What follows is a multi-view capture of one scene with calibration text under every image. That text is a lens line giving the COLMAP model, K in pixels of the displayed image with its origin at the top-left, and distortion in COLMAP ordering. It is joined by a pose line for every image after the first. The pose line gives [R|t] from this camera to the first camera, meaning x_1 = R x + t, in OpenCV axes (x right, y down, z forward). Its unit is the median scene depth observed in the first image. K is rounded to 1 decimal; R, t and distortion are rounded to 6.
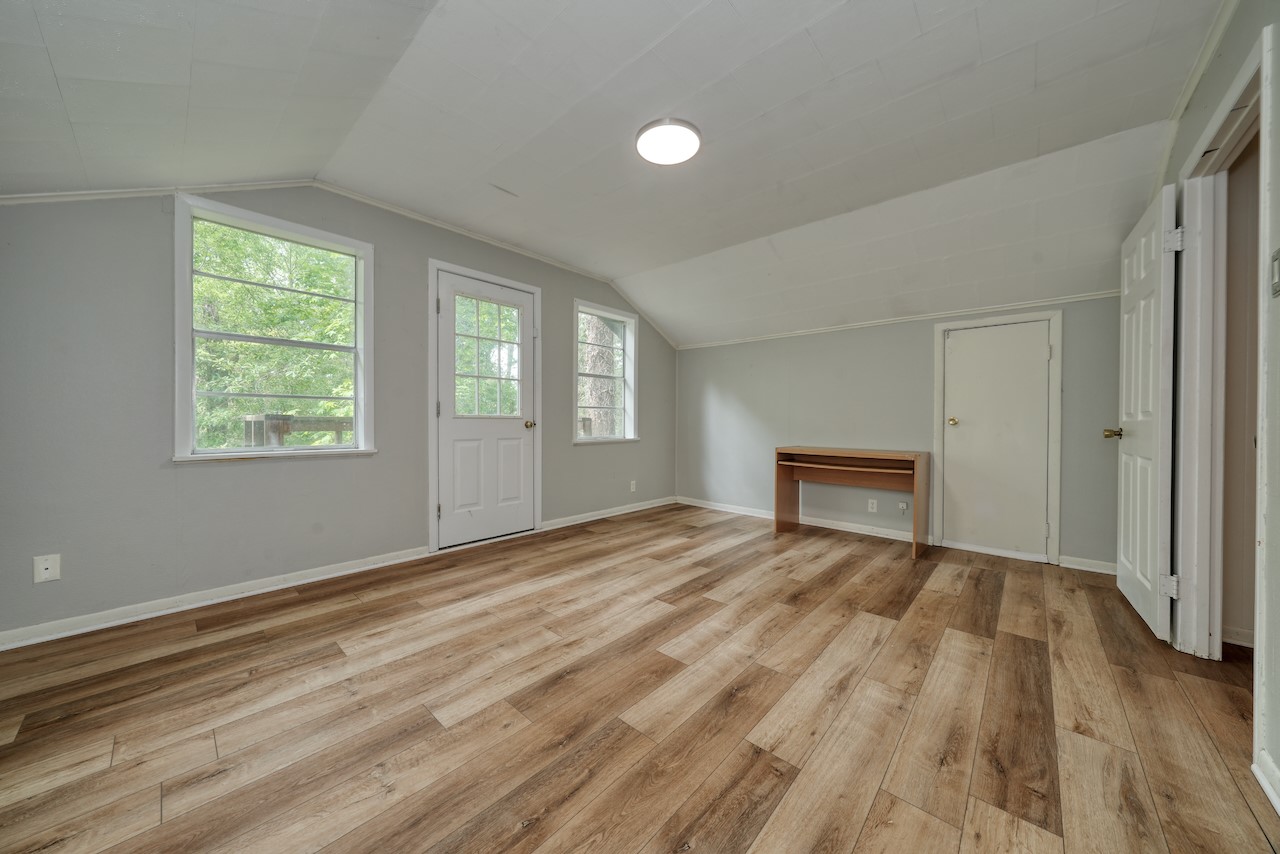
lens RADIAL K [[433.2, 0, 641.2], [0, 433.2, 425.5], [0, 0, 1]] dist [-0.006346, 0.001470]
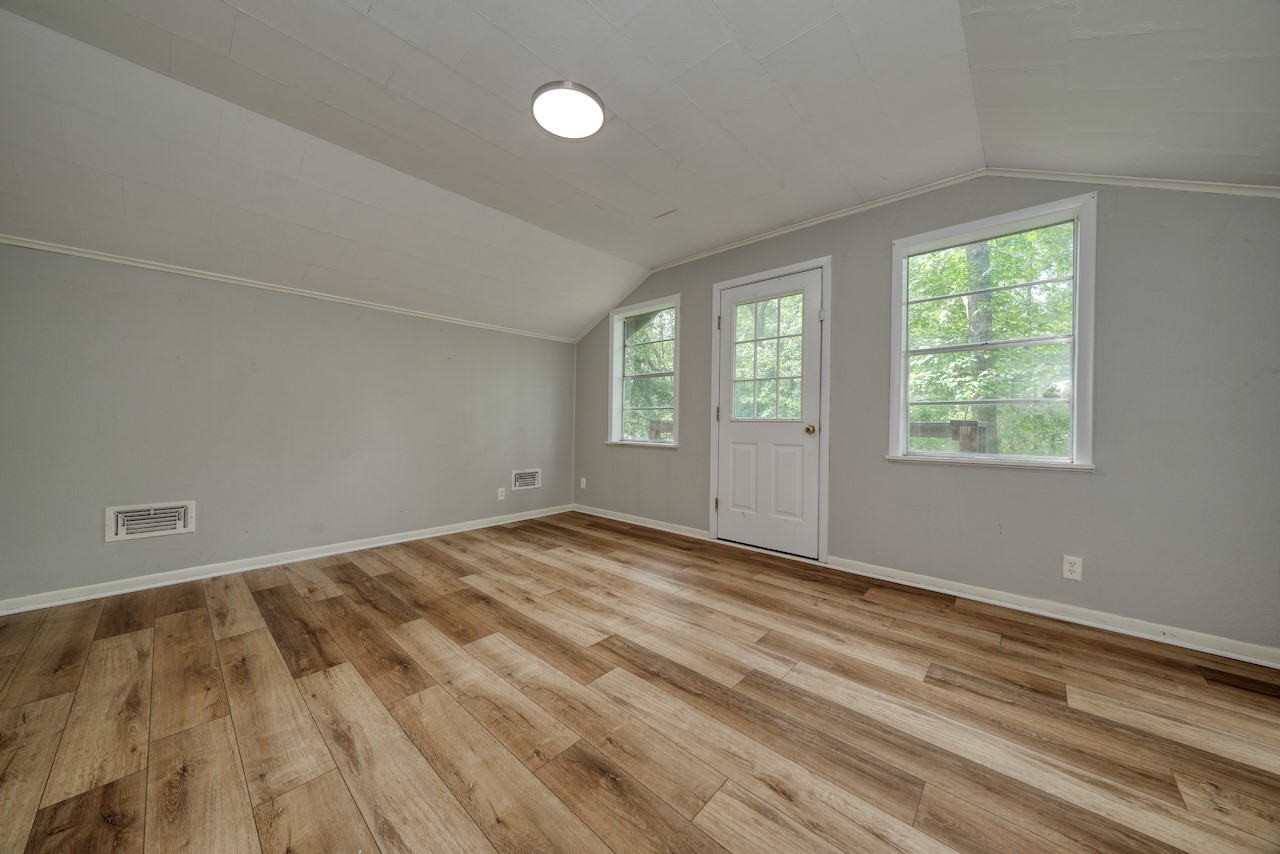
lens RADIAL K [[433.2, 0, 641.2], [0, 433.2, 425.5], [0, 0, 1]] dist [-0.006346, 0.001470]
pose [[-0.001877, 0.000909, -0.999998, 0.938009], [-0.020581, 0.999788, 0.000948, -0.006270], [0.999786, 0.020583, -0.001858, 1.135937]]
